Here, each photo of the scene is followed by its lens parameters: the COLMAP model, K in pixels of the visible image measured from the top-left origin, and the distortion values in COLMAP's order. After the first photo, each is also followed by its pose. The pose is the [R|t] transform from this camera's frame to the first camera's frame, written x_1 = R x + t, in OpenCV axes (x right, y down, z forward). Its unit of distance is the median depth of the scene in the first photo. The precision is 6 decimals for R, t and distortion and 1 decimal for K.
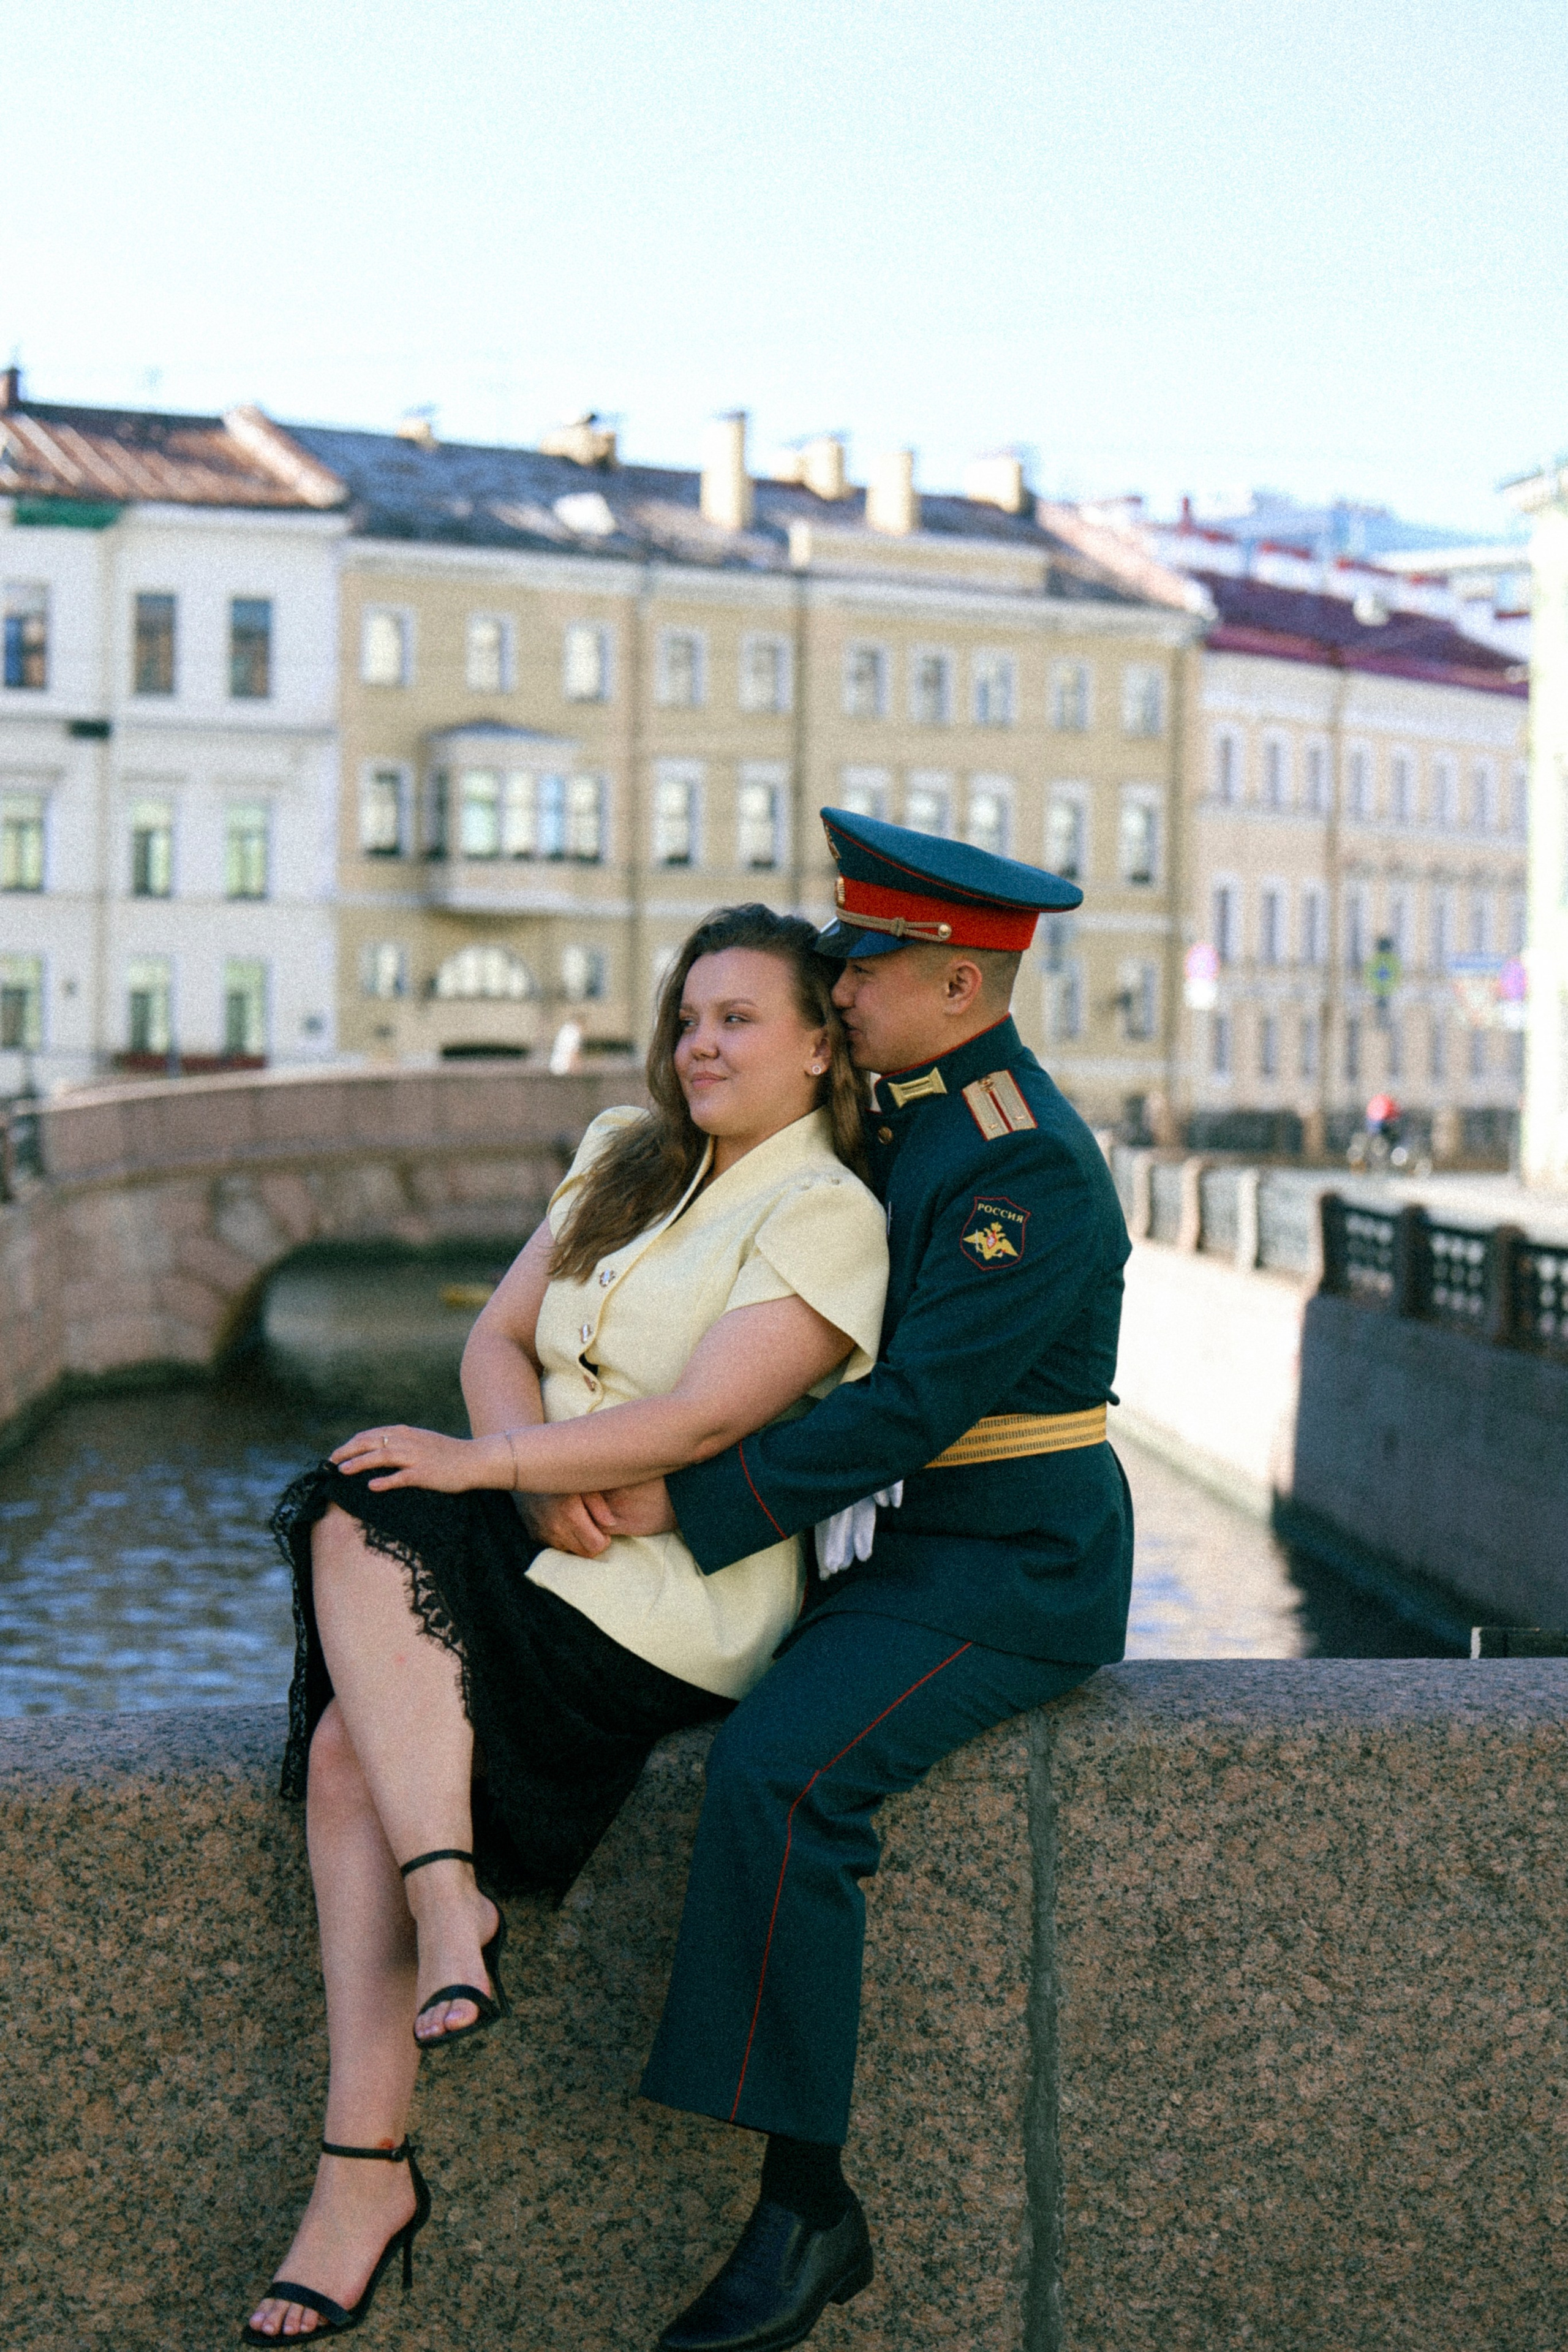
lens RADIAL K [[4211.9, 0, 784.5], [0, 4211.9, 1177.7], [0, 0, 1]] dist [-0.061544, 0.000000]
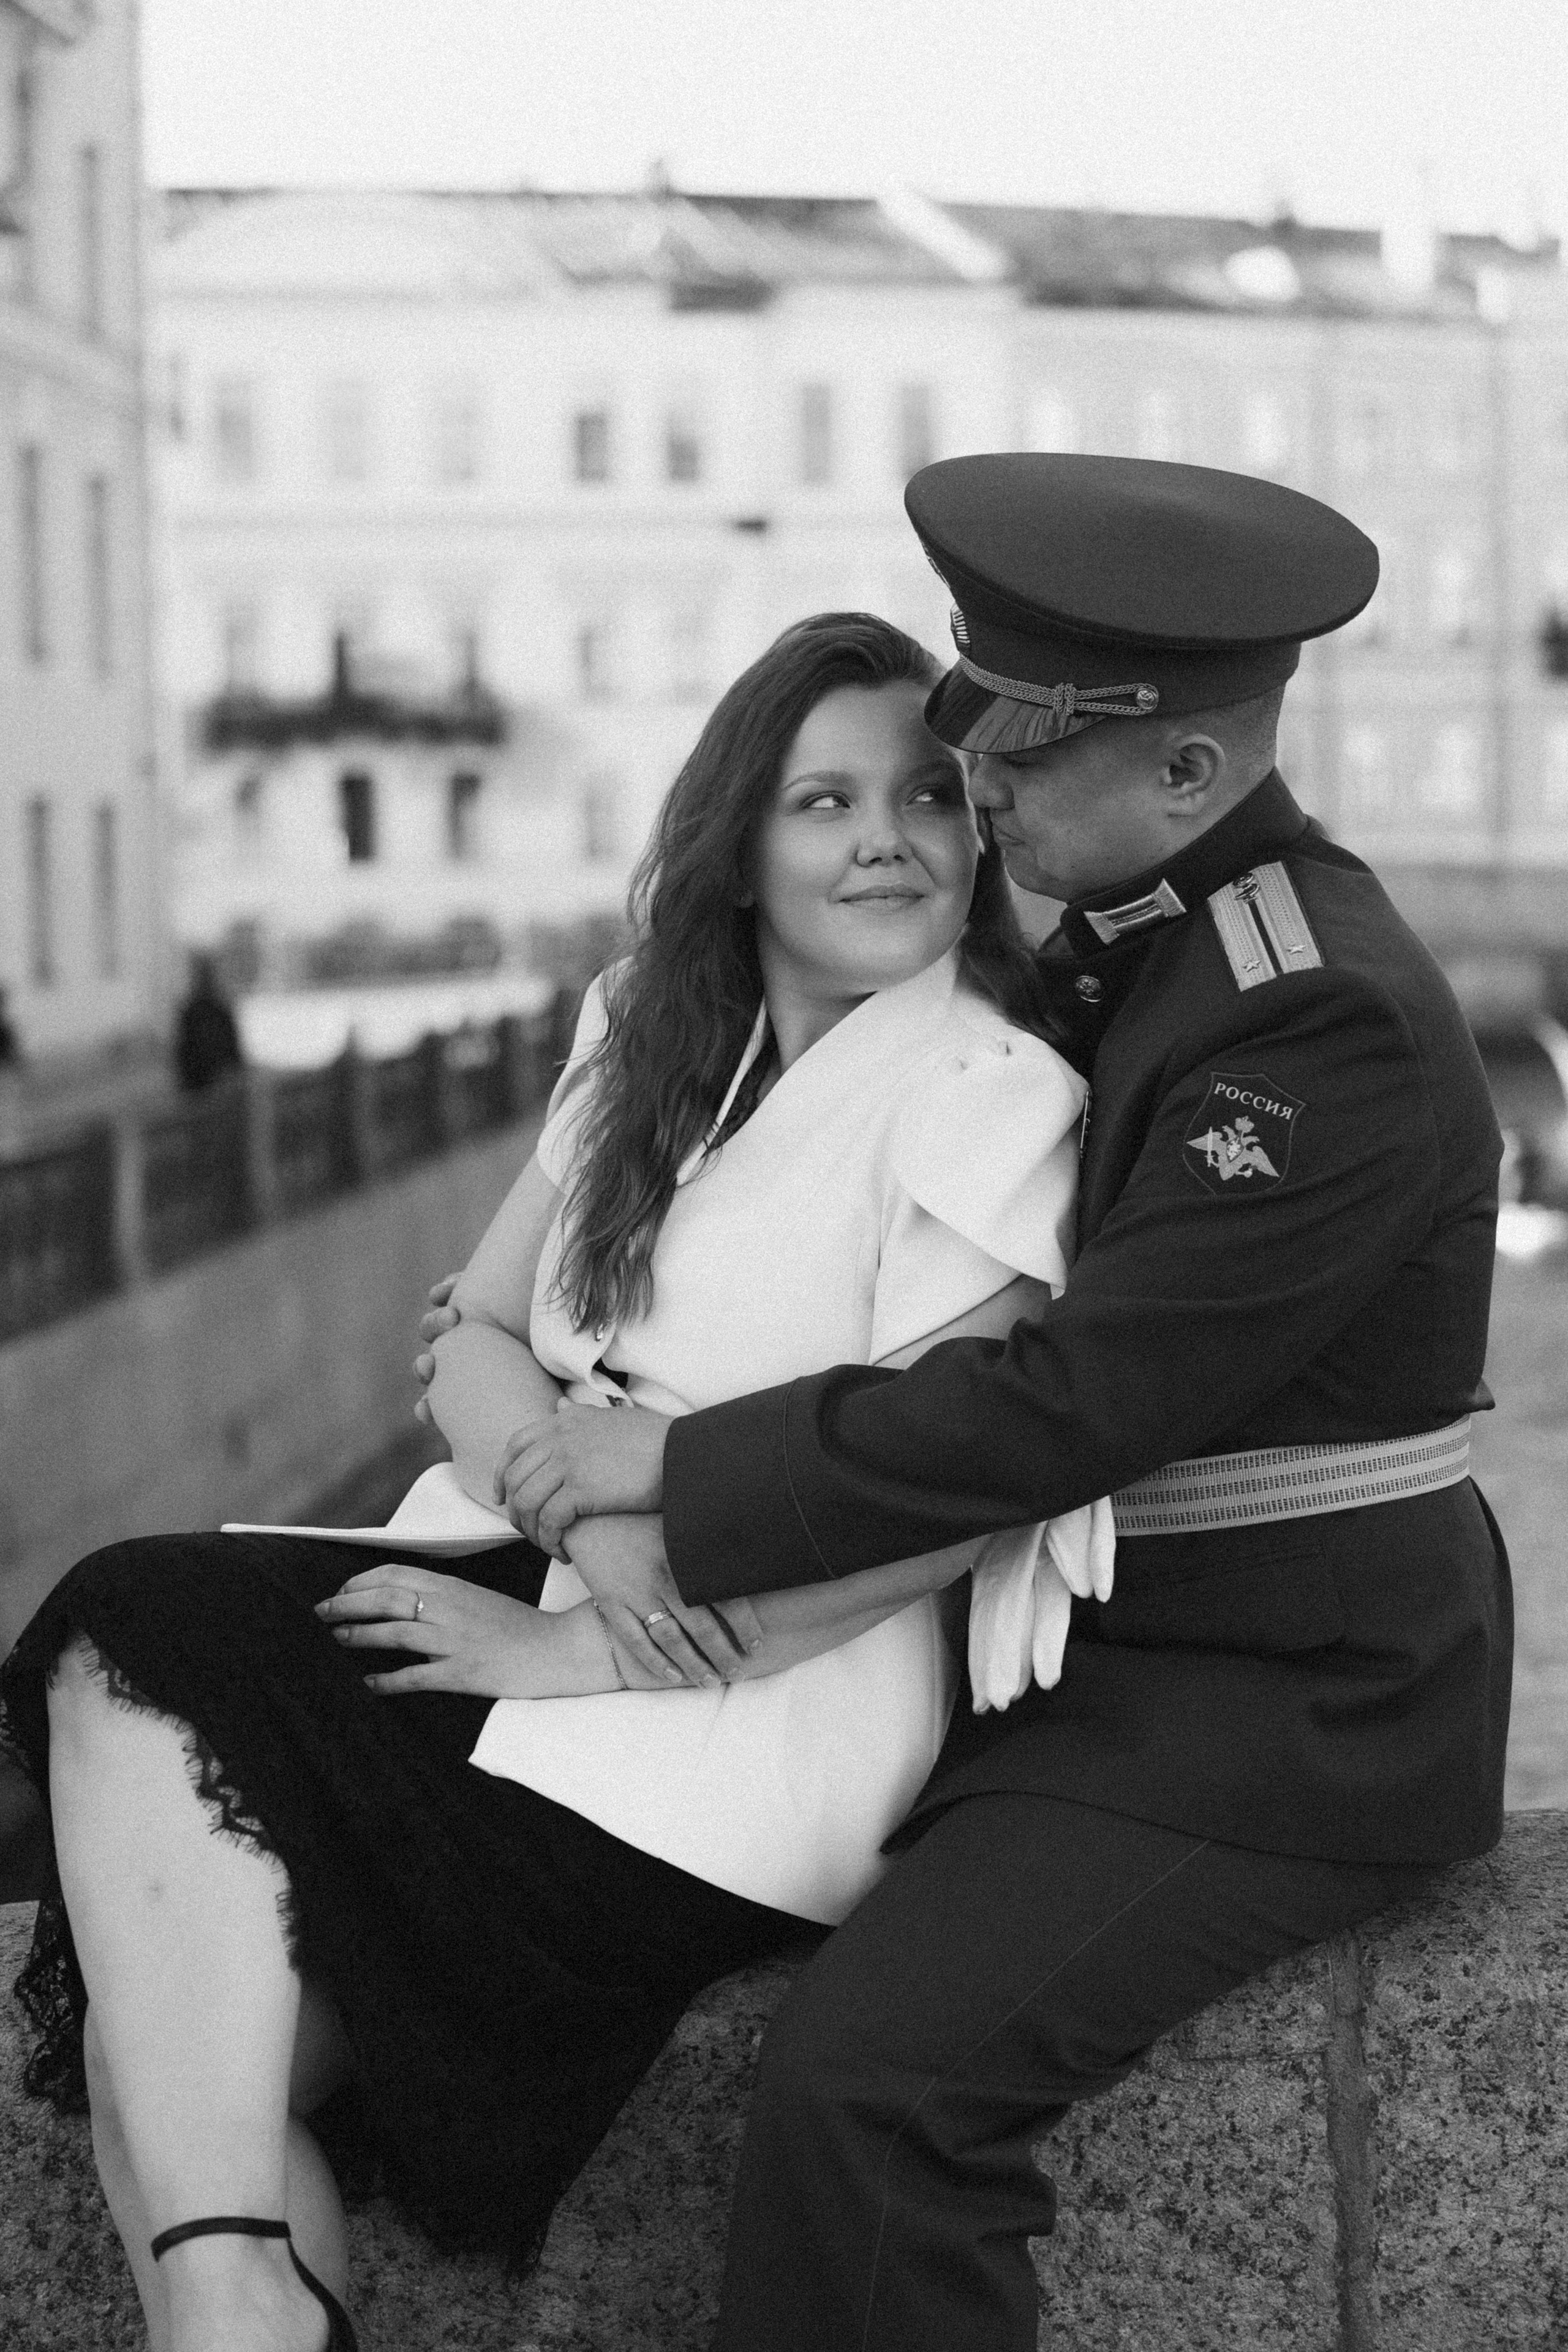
lens RADIAL K [[4337.5, 0, 783.0], [0, 4337.5, 1172.5], [0, 0, 1]] dist [-0.109639, 0.000000]
pose [[0.985937, -0.022978, -0.165530, 0.085740], [0.030465, 0.998618, 0.042836, -0.009638], [0.164316, -0.047276, 0.985274, 0.394609]]
